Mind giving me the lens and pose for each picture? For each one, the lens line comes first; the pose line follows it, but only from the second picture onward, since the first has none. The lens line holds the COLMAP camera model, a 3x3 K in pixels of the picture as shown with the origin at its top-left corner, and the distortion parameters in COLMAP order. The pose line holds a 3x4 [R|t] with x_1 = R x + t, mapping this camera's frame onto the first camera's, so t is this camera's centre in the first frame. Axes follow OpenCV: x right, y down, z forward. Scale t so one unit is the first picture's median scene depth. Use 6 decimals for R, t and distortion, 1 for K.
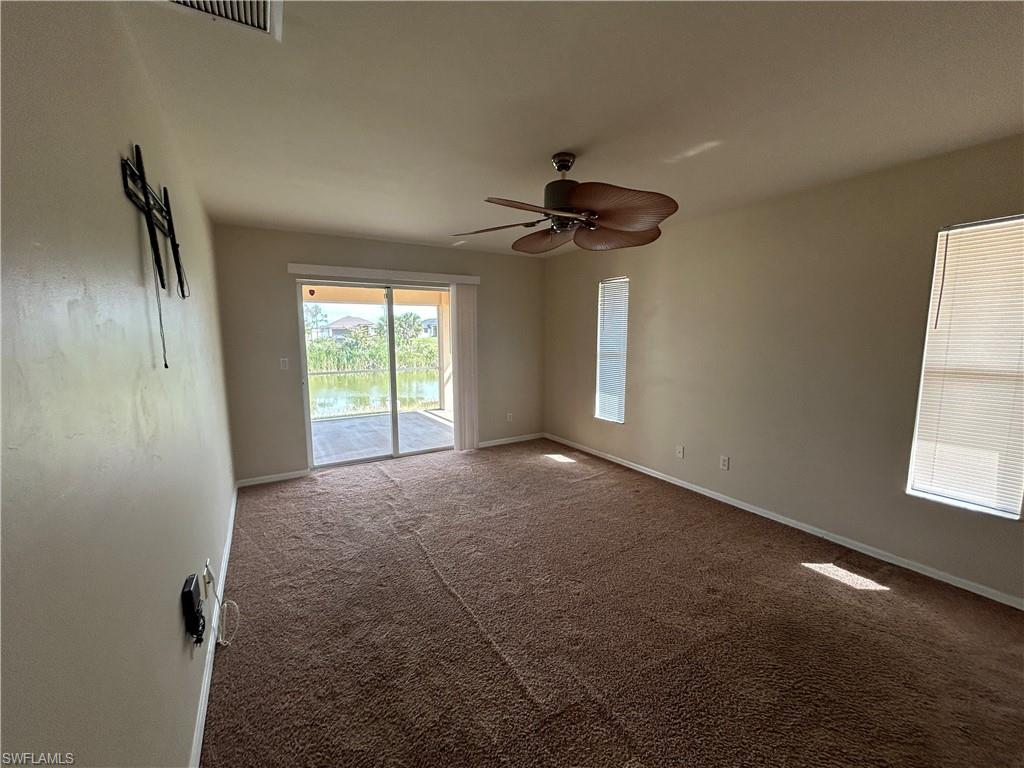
lens RADIAL K [[415.7, 0, 511.5], [0, 415.7, 384.5], [0, 0, 1]] dist [-0.001144, 0.001009]
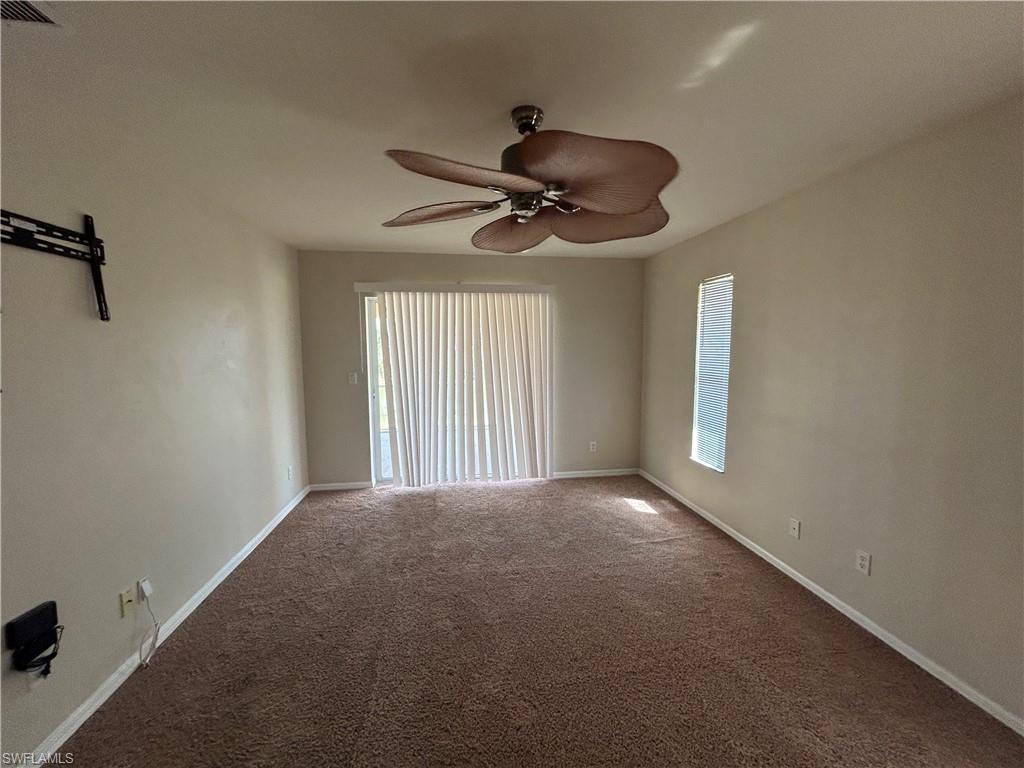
lens RADIAL K [[415.7, 0, 511.5], [0, 415.7, 384.5], [0, 0, 1]] dist [-0.001144, 0.001009]
pose [[0.919908, 0.037093, -0.390376, 0.217056], [-0.048086, 0.998673, -0.018419, -0.031869], [0.389175, 0.035715, 0.920471, 0.181266]]
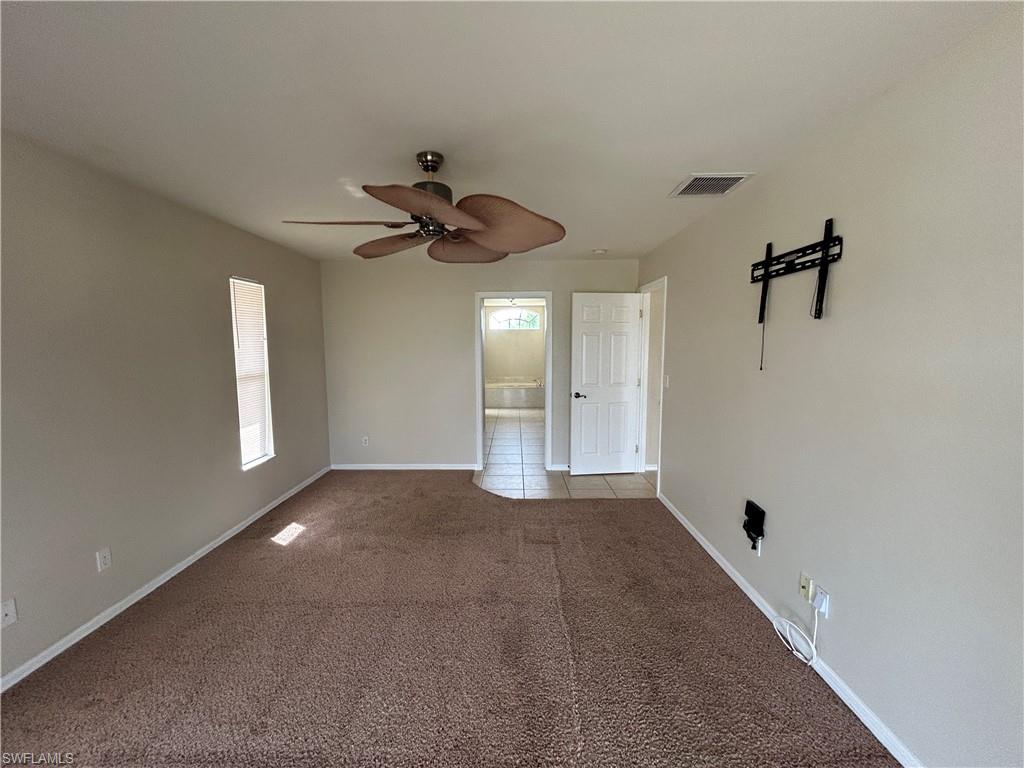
lens RADIAL K [[415.7, 0, 511.5], [0, 415.7, 384.5], [0, 0, 1]] dist [-0.001144, 0.001009]
pose [[-0.850246, -0.045384, 0.524426, -0.278309], [0.072723, 0.976595, 0.202421, -0.127827], [-0.521338, 0.210245, -0.827045, 0.947986]]
